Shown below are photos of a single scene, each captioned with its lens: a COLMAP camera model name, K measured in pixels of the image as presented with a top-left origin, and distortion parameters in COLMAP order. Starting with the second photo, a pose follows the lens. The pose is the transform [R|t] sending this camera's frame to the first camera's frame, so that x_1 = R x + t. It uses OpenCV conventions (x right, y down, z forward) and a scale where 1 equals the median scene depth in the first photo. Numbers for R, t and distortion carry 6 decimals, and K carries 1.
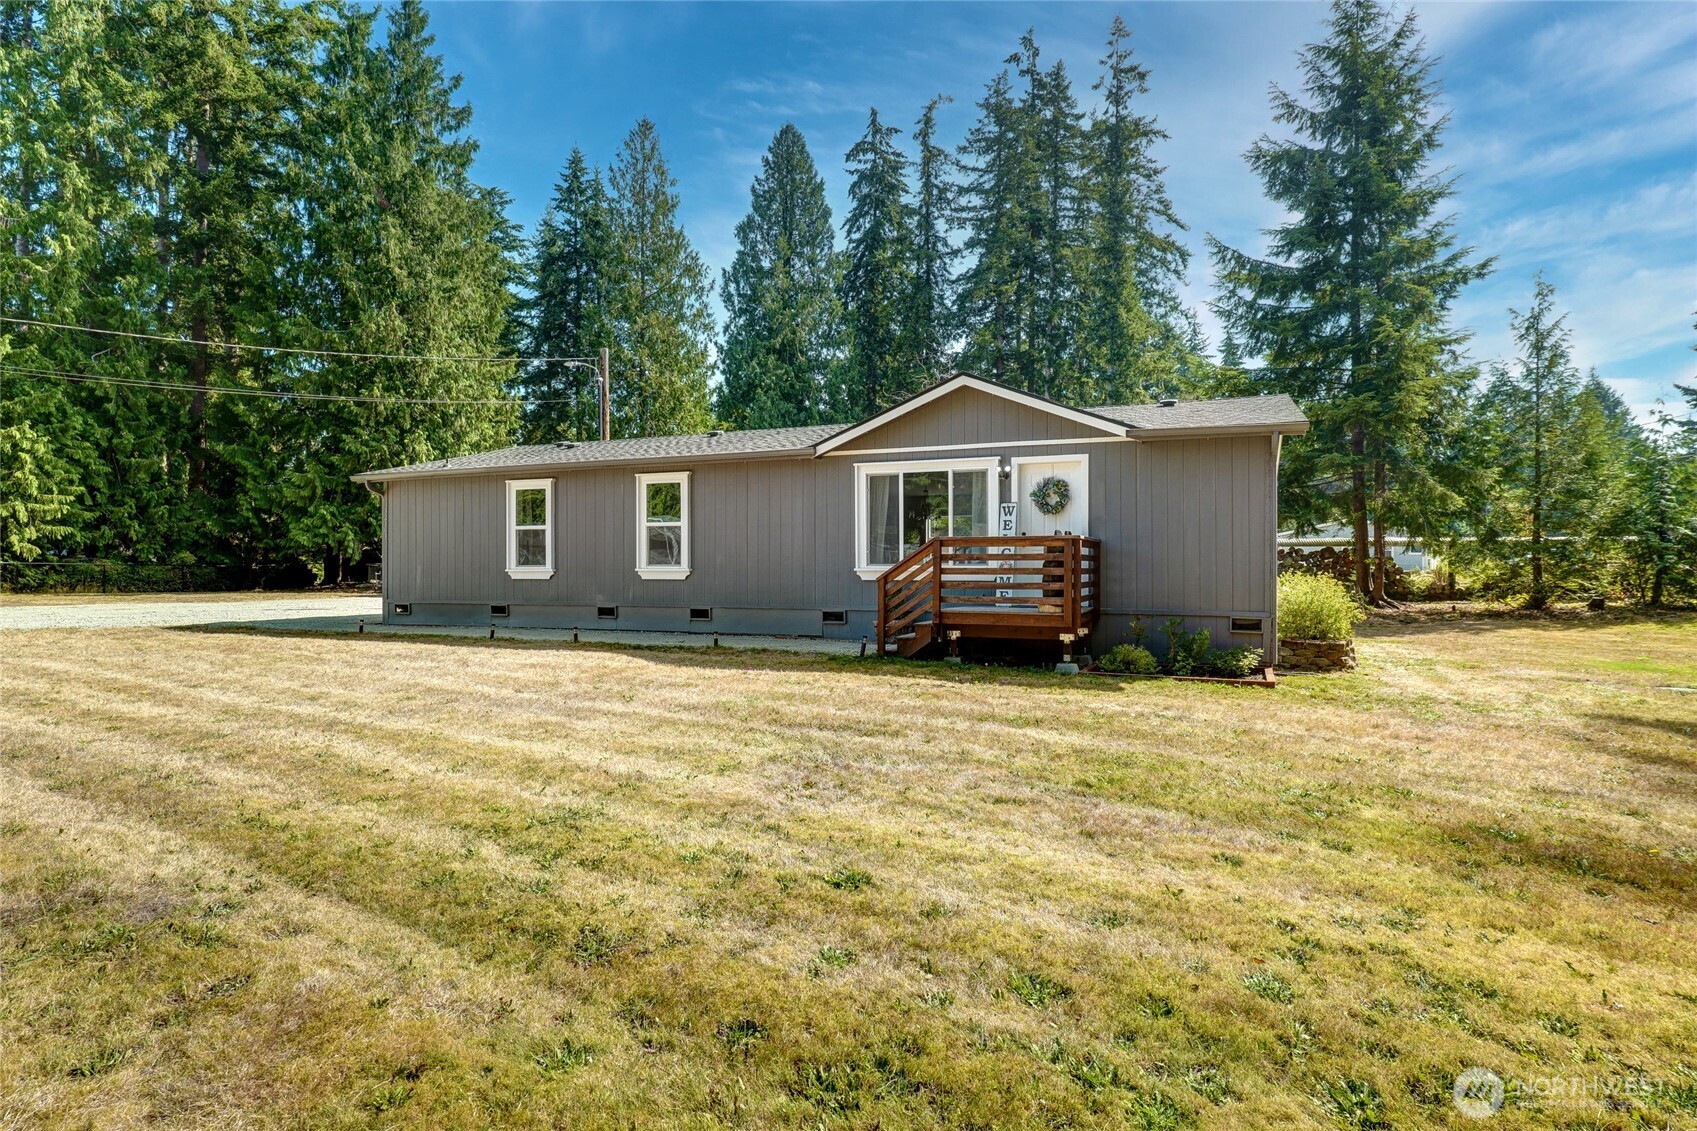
lens RADIAL K [[928.0, 0, 853.2], [0, 928.0, 568.4], [0, 0, 1]] dist [0.005666, -0.003764]
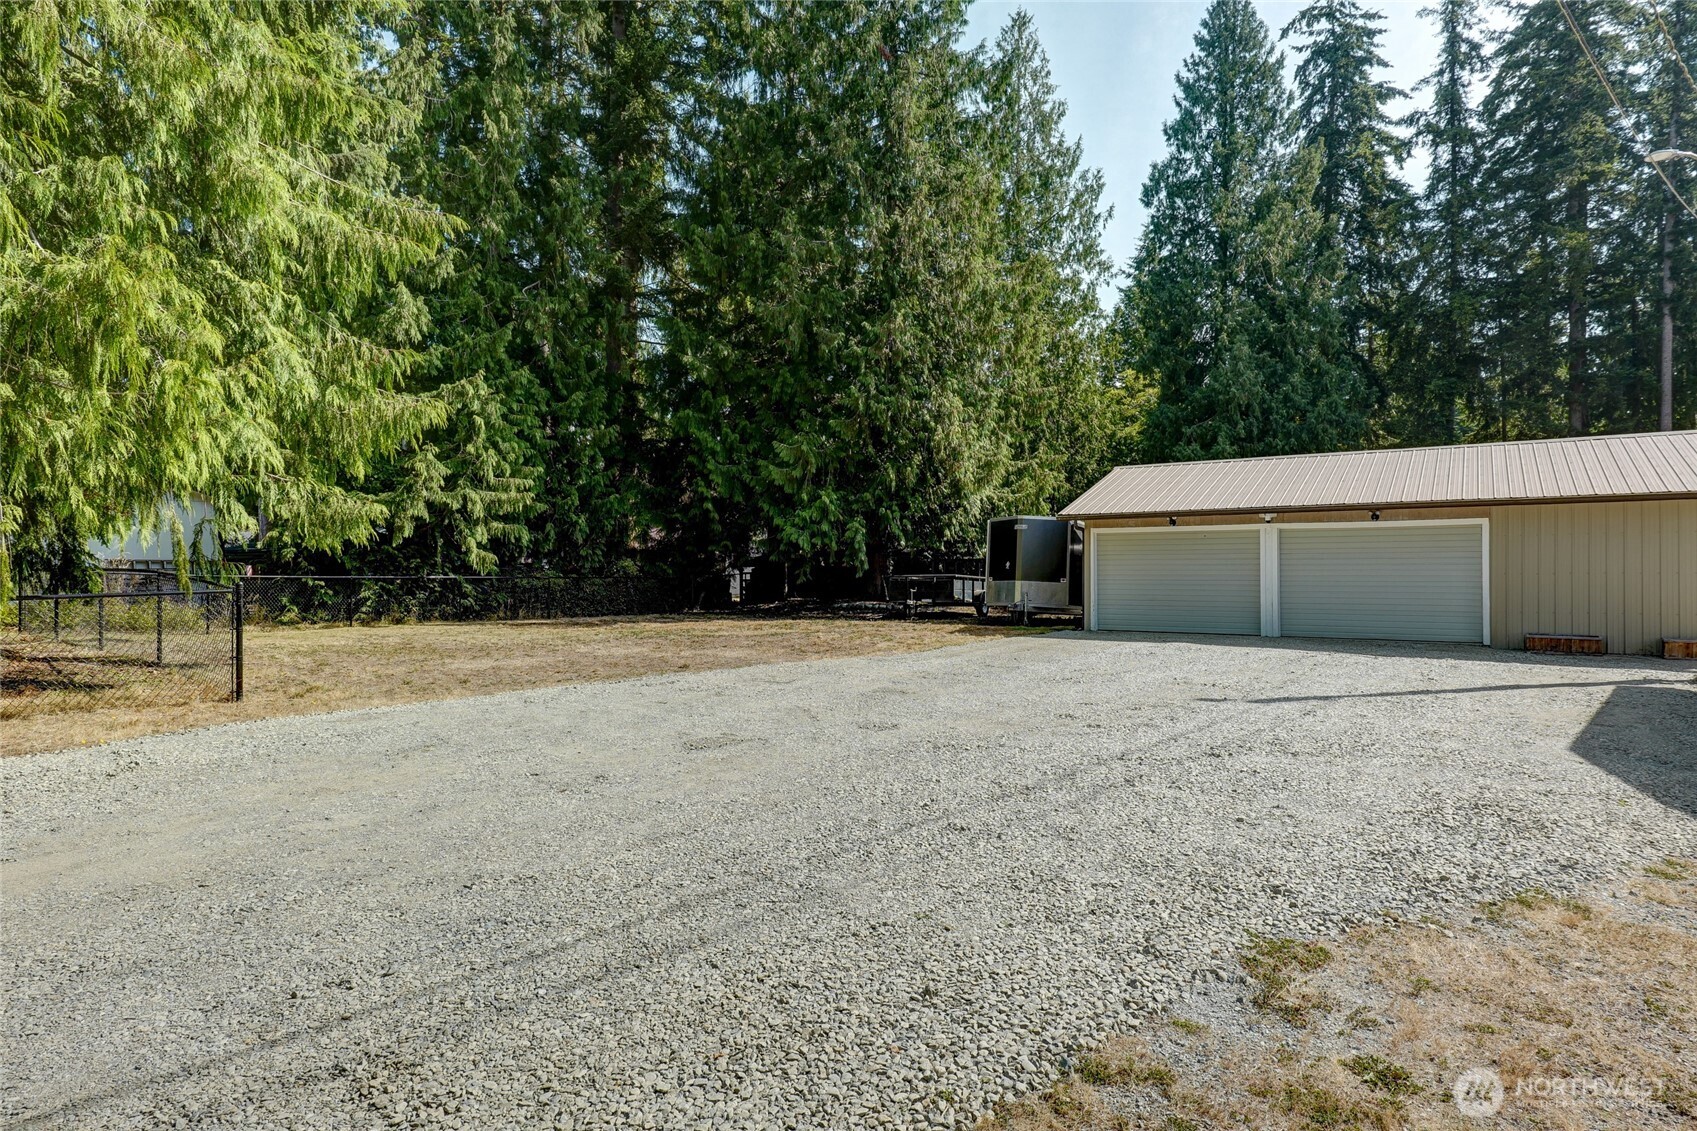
lens RADIAL K [[981.7, 0, 851.7], [0, 981.7, 571.7], [0, 0, 1]] dist [-0.002012, -0.001877]
pose [[0.979614, -0.001334, -0.200885, -0.382461], [0.002092, 0.999991, 0.003565, -0.010139], [0.200878, -0.003912, 0.979608, 0.280461]]
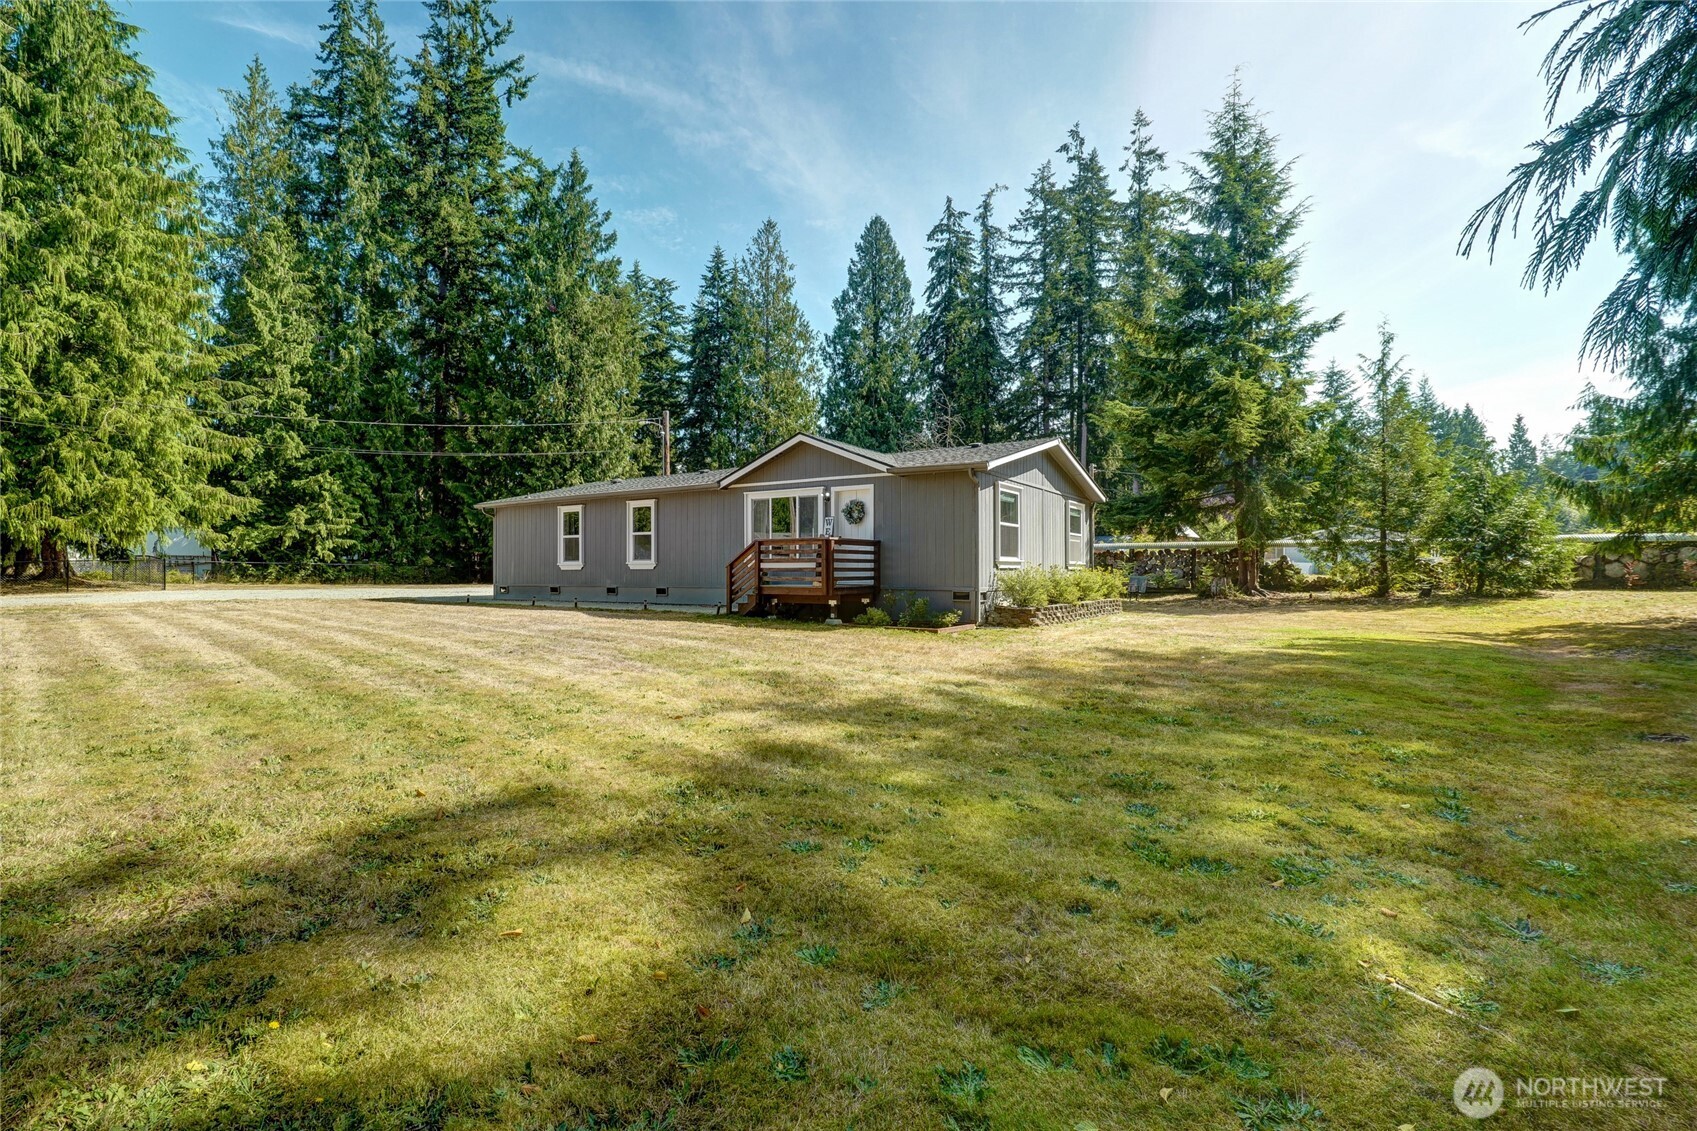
lens RADIAL K [[785.7, 0, 848.4], [0, 785.7, 566.0], [0, 0, 1]] dist [-0.017363, 0.002717]
pose [[0.985065, -0.001754, -0.172175, 0.133701], [0.000385, 0.999968, -0.007985, 0.006433], [0.172184, 0.007799, 0.985034, -0.083807]]
